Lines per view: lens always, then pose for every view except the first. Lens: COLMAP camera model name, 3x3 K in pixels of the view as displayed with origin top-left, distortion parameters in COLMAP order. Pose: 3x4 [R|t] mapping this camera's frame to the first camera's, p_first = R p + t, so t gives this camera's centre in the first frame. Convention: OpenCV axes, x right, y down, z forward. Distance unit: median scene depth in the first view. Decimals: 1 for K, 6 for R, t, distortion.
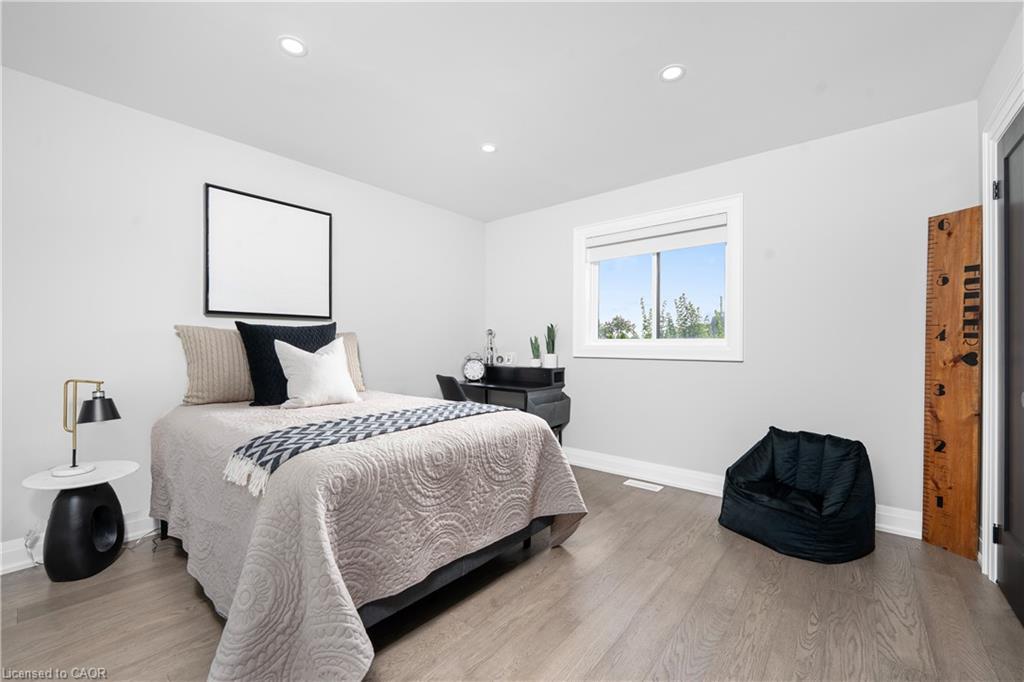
lens RADIAL K [[419.2, 0, 512.1], [0, 419.2, 344.3], [0, 0, 1]] dist [-0.001659, -0.000412]
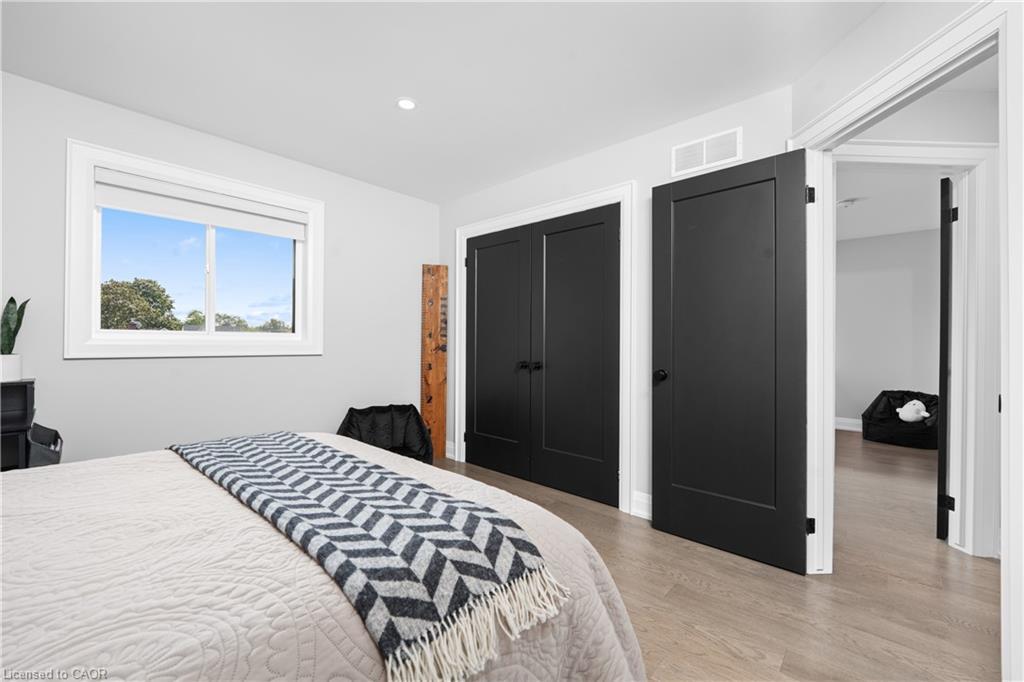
lens RADIAL K [[419.2, 0, 514.7], [0, 419.2, 341.6], [0, 0, 1]] dist [-0.001659, -0.000412]
pose [[0.038174, -0.001880, 0.999269, -0.667173], [-0.008463, 0.999962, 0.002204, -0.001298], [-0.999235, -0.008541, 0.038157, 0.572086]]
